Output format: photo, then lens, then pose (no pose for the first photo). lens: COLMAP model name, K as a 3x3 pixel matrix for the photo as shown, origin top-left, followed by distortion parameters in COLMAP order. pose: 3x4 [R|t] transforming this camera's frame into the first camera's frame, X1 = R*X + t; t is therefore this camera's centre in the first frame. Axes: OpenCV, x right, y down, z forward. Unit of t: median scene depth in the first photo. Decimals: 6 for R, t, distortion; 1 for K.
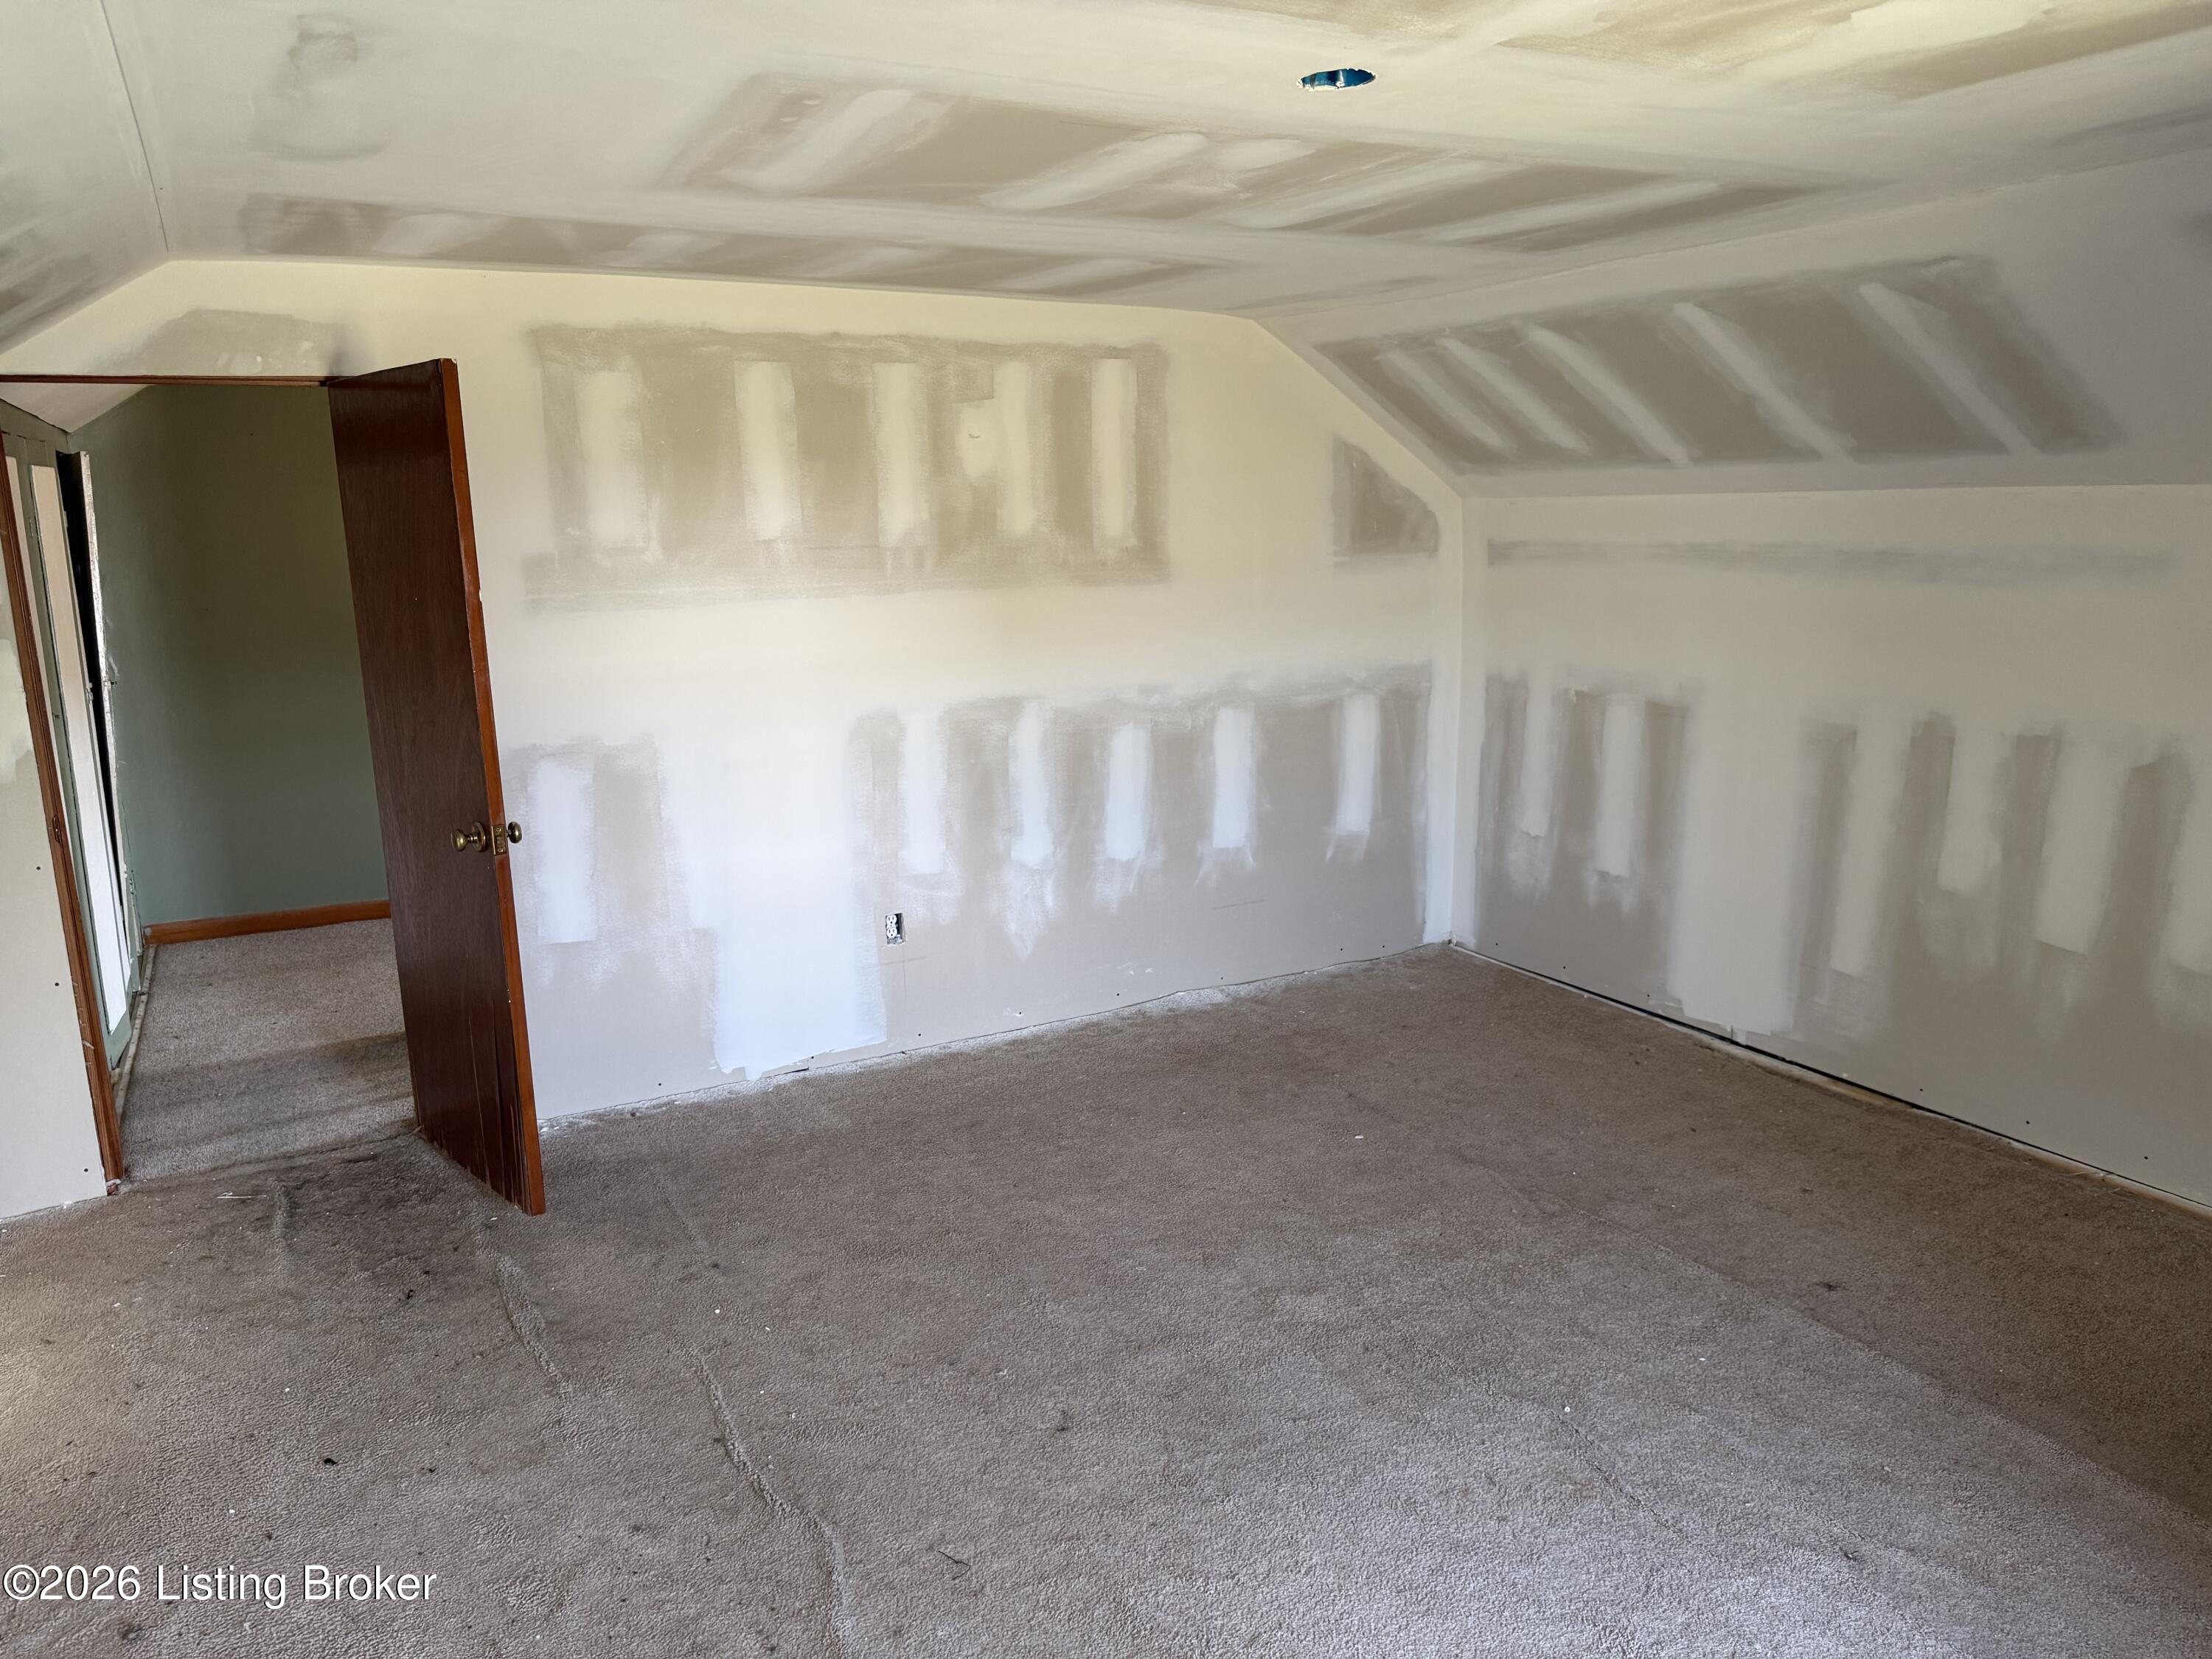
lens RADIAL K [[1557.1, 0, 1106.0], [0, 1557.1, 829.5], [0, 0, 1]] dist [0.105201, -0.144125]
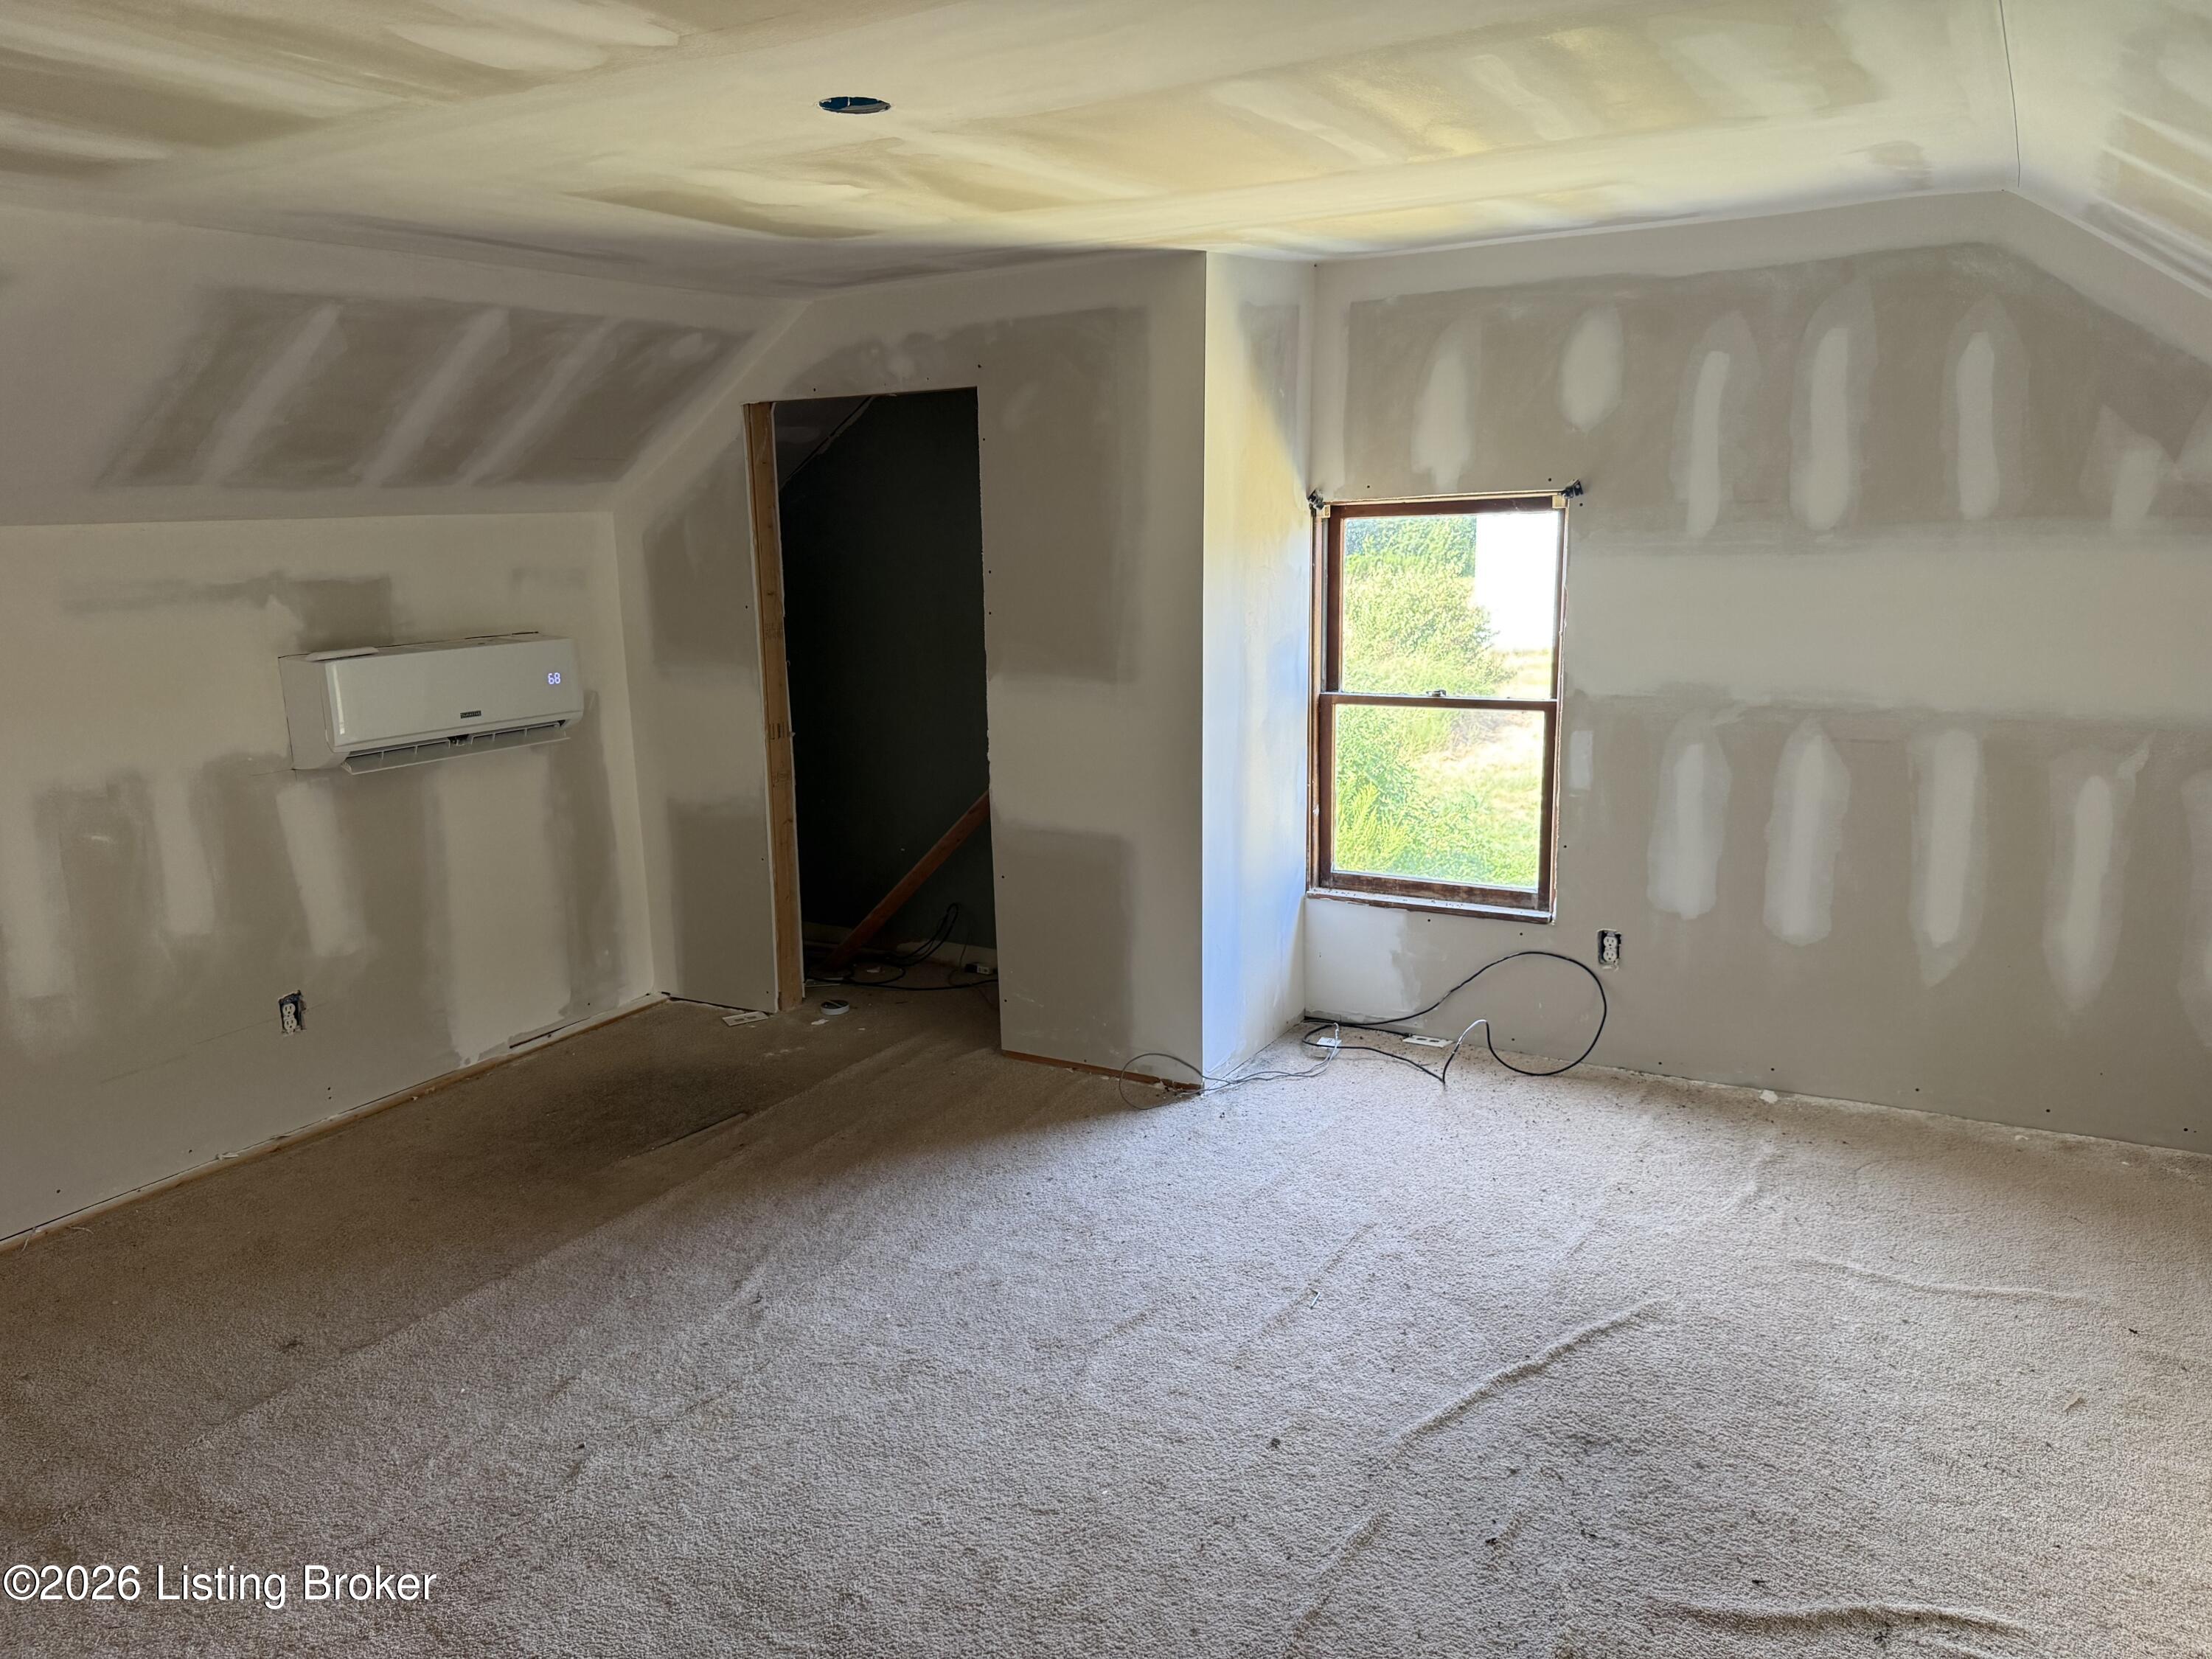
lens RADIAL K [[1593.9, 0, 1106.0], [0, 1593.9, 829.5], [0, 0, 1]] dist [0.037661, -0.070047]
pose [[-0.517134, -0.154247, 0.841891, -0.696582], [0.202867, 0.933509, 0.295644, -0.233644], [-0.831515, 0.323680, -0.451458, 1.128071]]
